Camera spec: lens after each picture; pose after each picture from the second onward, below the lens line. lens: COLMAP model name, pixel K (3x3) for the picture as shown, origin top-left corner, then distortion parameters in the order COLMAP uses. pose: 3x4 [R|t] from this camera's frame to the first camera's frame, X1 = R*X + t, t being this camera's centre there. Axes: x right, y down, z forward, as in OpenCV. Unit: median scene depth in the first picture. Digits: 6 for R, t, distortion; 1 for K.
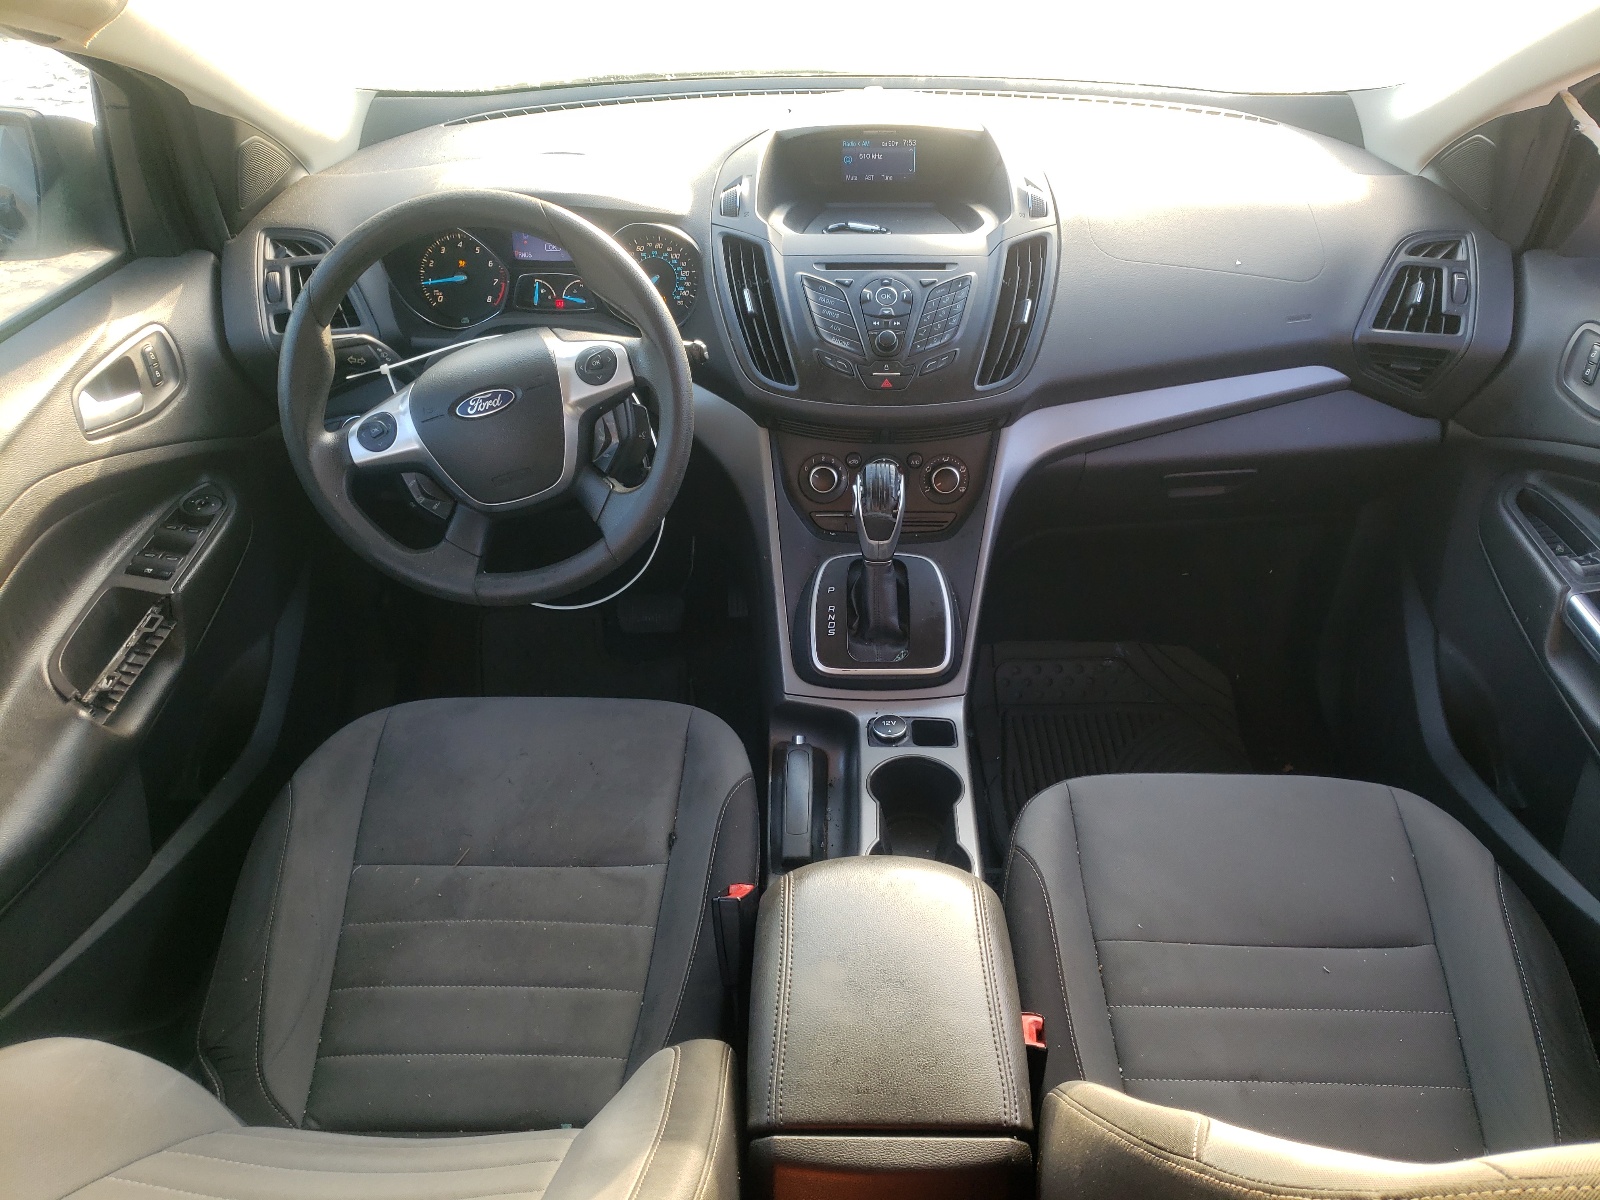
lens RADIAL K [[1196.6, 0, 801.1], [0, 1196.6, 602.8], [0, 0, 1]] dist [-0.001171, -0.001607]
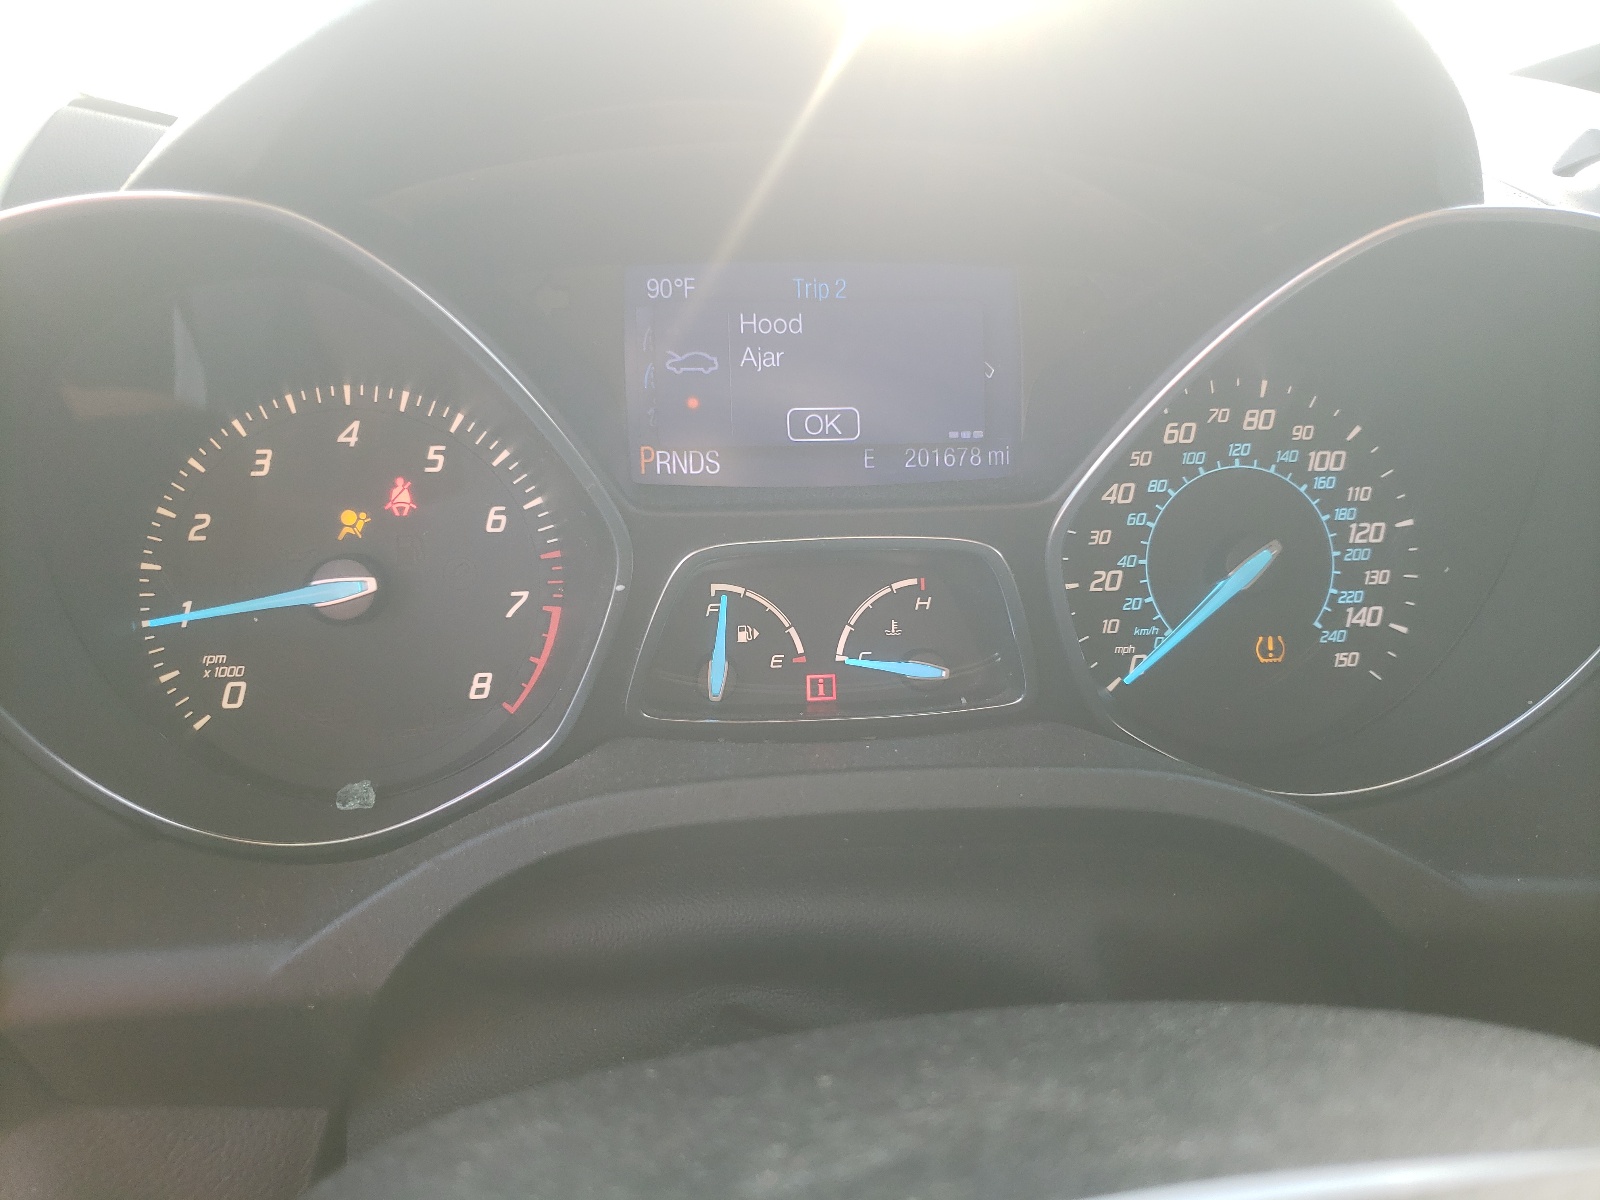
lens RADIAL K [[1196.6, 0, 801.6], [0, 1196.6, 597.2], [0, 0, 1]] dist [-0.001171, -0.001607]
pose [[0.991379, -0.038962, 0.125102, -0.232473], [0.077223, 0.945067, -0.317623, -0.199286], [-0.105855, 0.324545, 0.939928, 0.799441]]
